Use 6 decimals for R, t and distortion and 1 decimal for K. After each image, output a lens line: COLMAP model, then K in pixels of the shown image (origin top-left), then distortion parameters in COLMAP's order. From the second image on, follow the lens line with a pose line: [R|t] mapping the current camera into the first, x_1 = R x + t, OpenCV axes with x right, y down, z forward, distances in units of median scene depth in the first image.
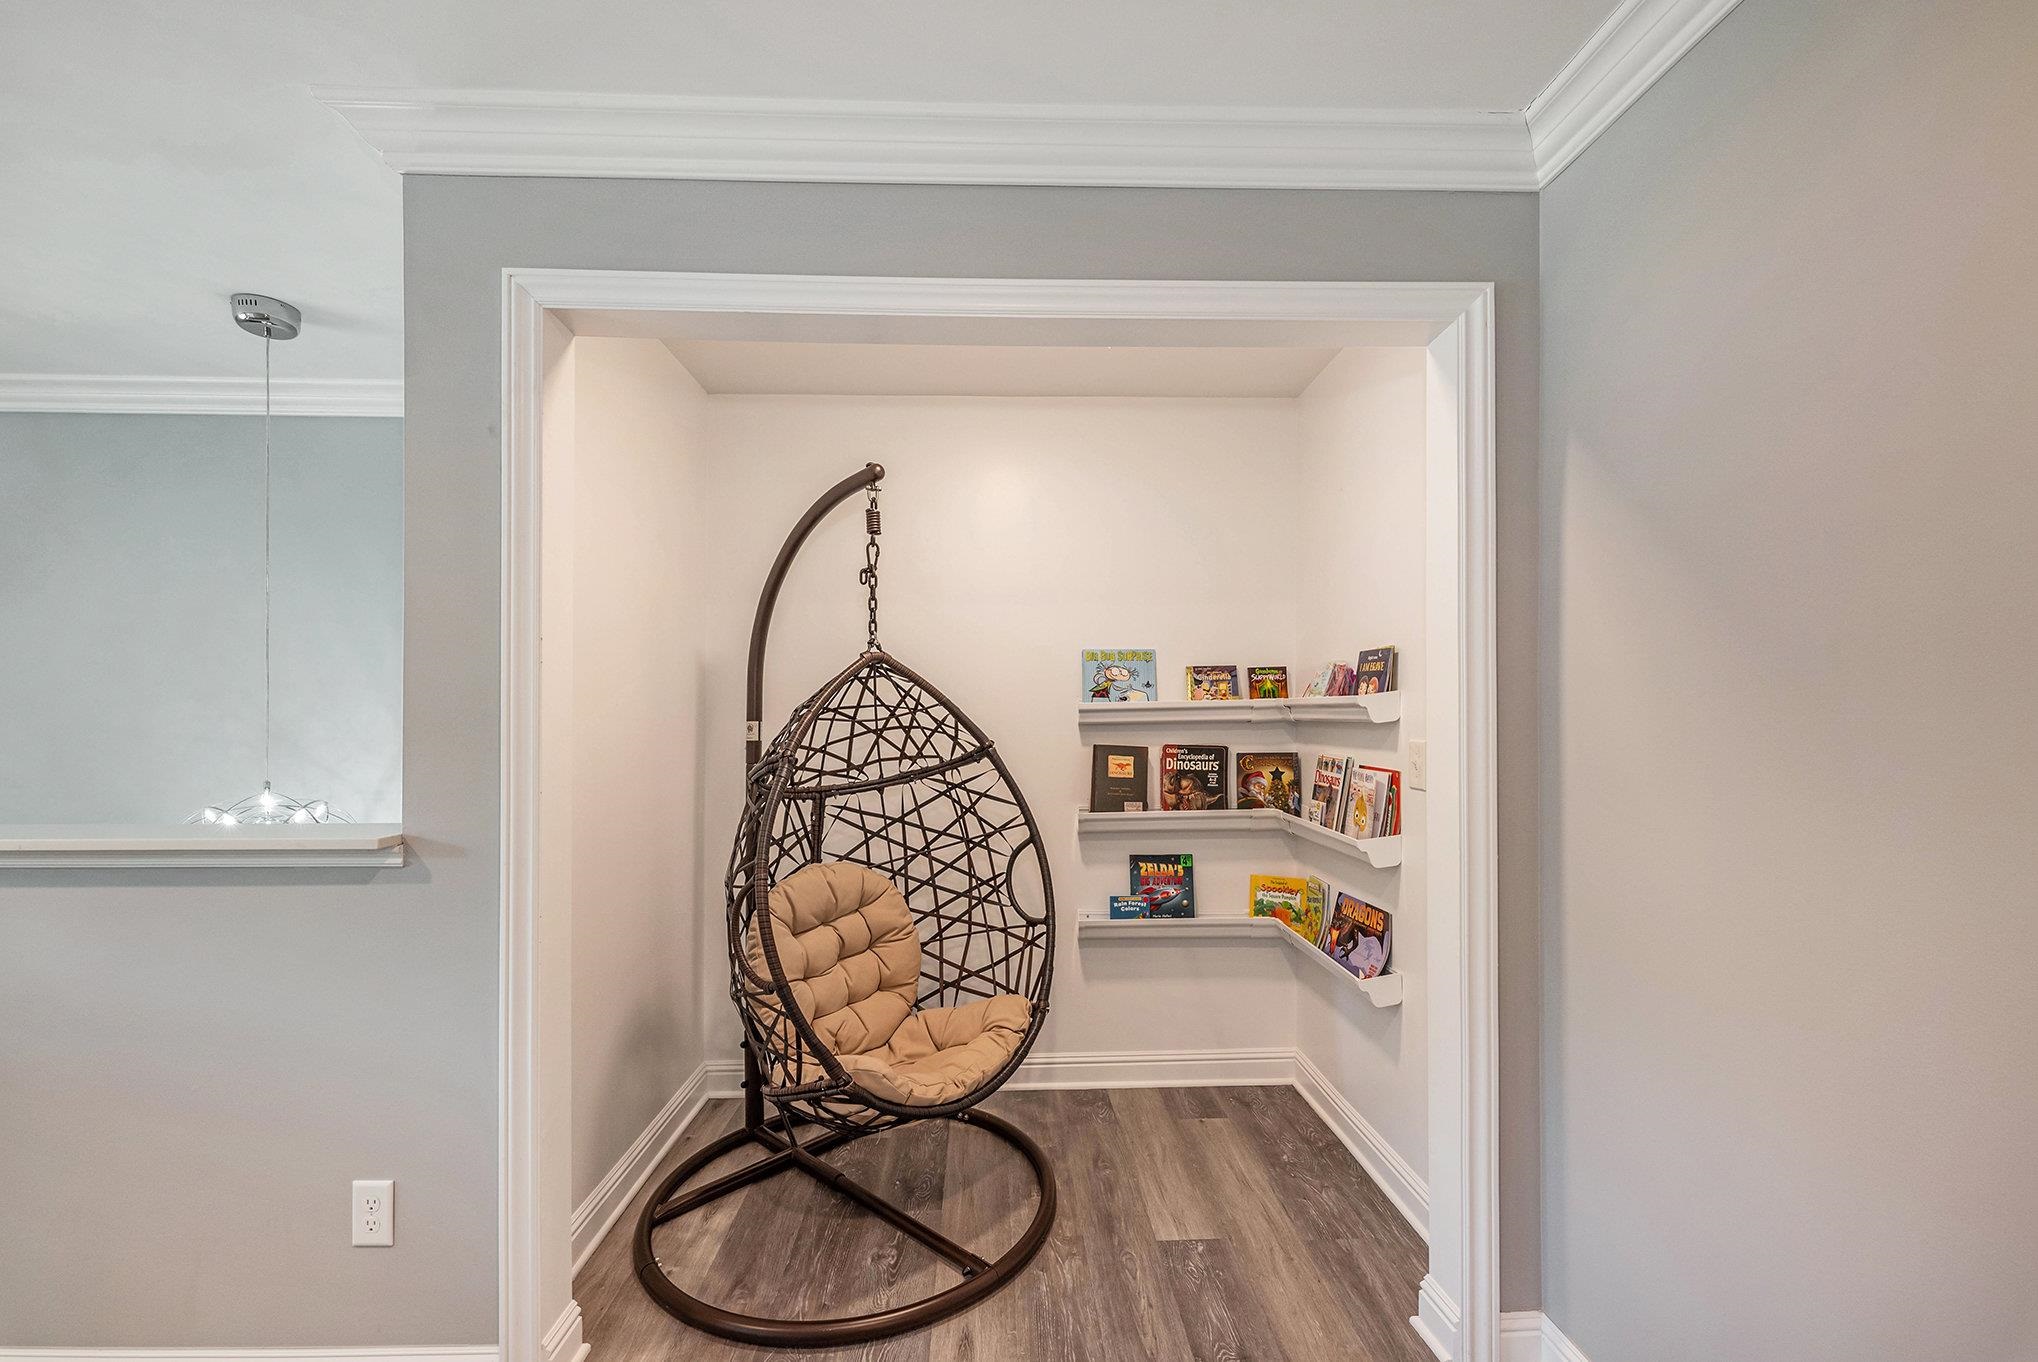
lens RADIAL K [[868.6, 0, 1023.7], [0, 868.6, 690.6], [0, 0, 1]] dist [-0.001280, -0.000136]
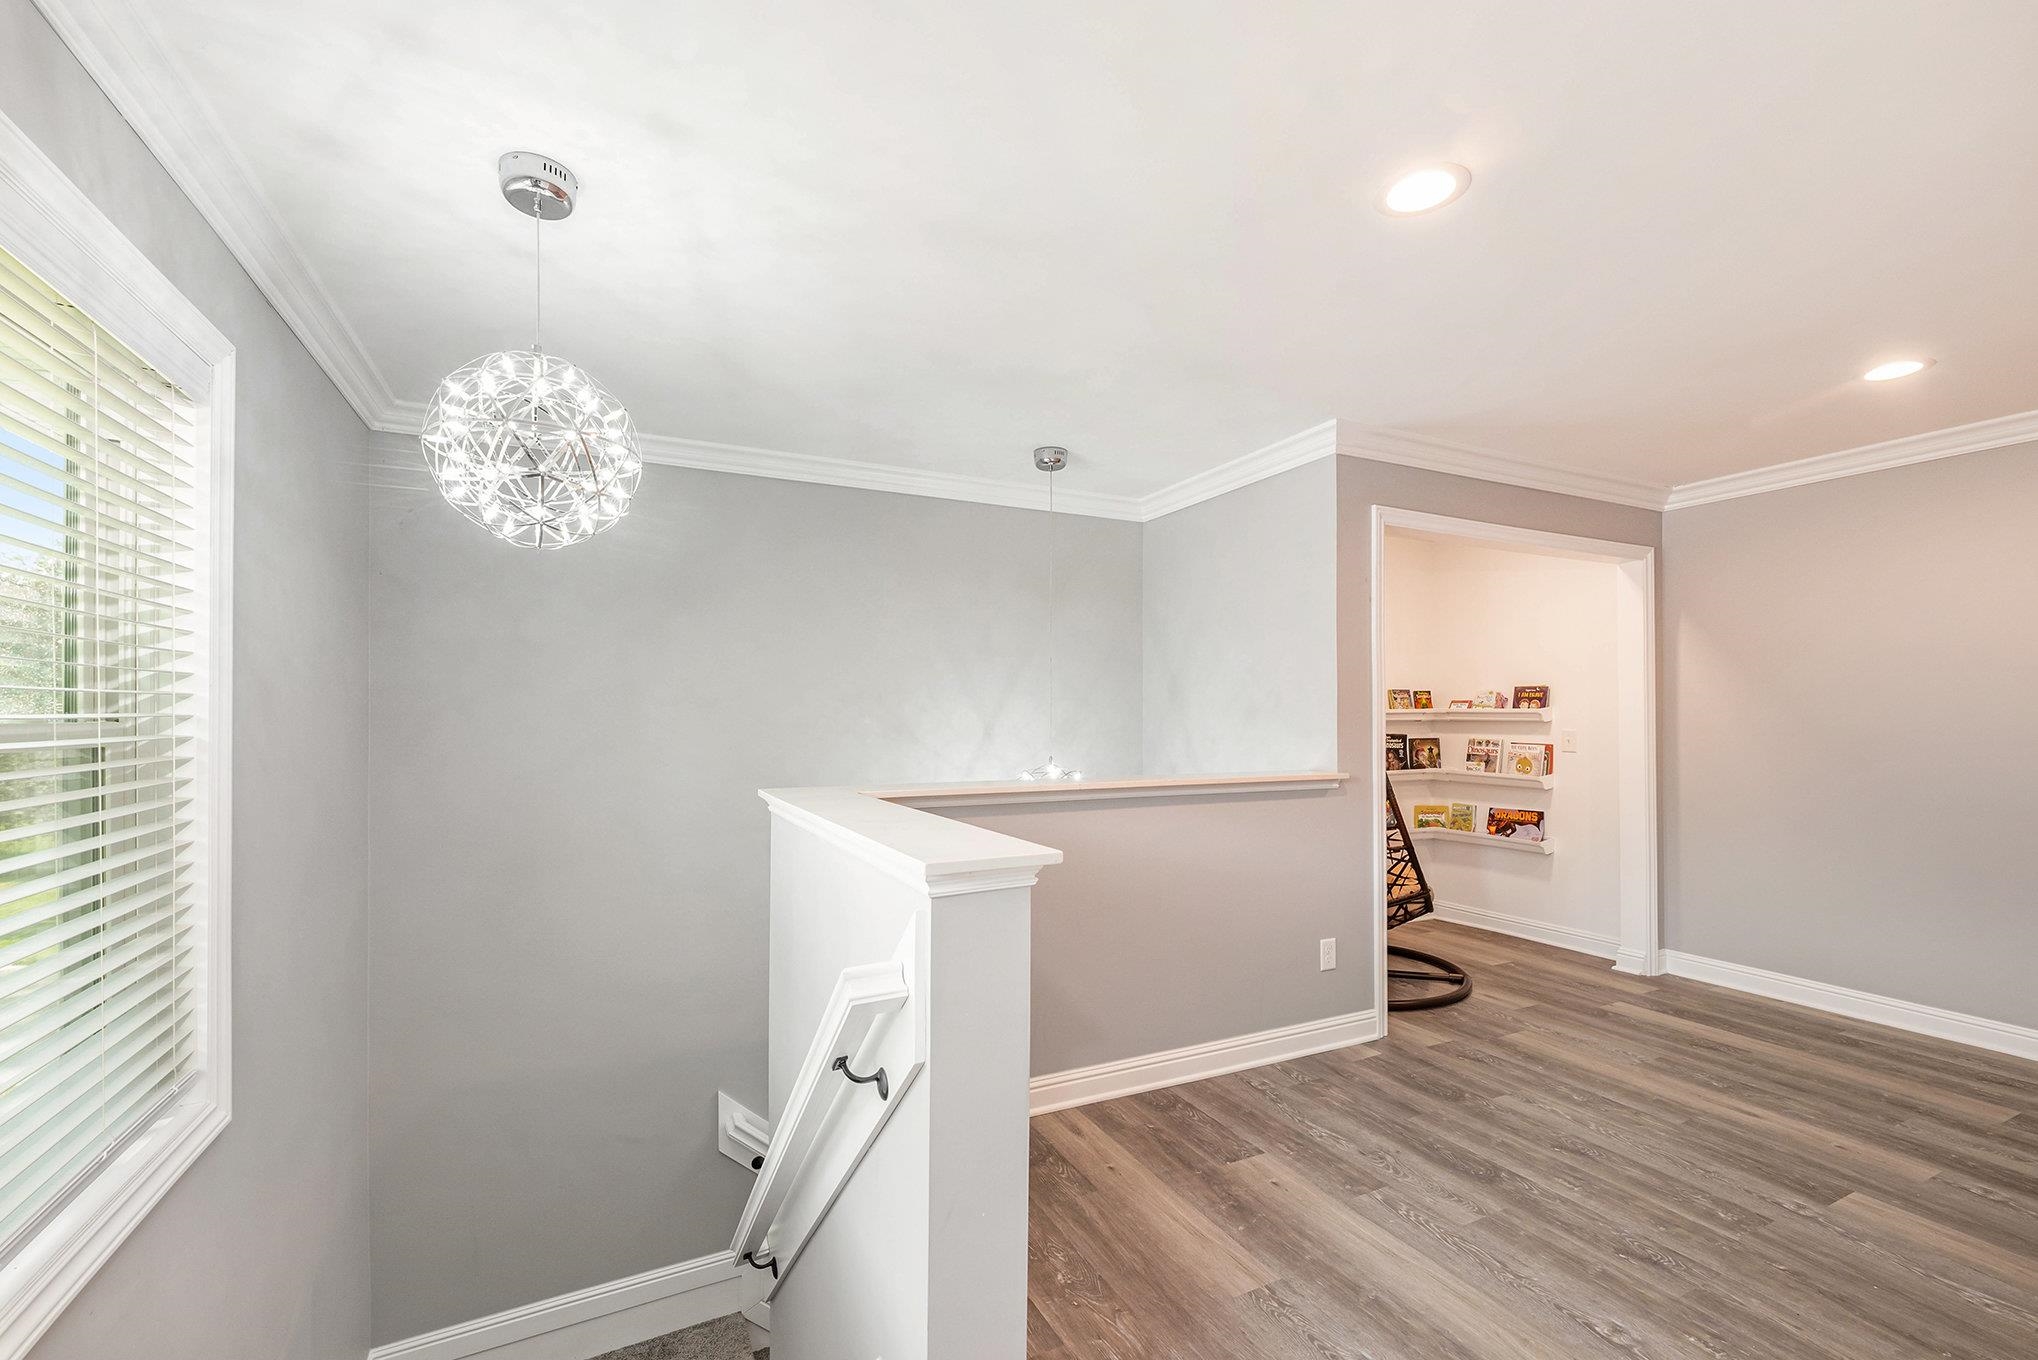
lens RADIAL K [[868.6, 0, 1017.3], [0, 868.6, 695.1], [0, 0, 1]] dist [-0.001280, -0.000136]
pose [[0.916836, 0.016338, 0.398931, -1.564477], [-0.018160, 0.999835, 0.000790, -0.005977], [-0.398852, -0.007969, 0.916981, -0.418662]]
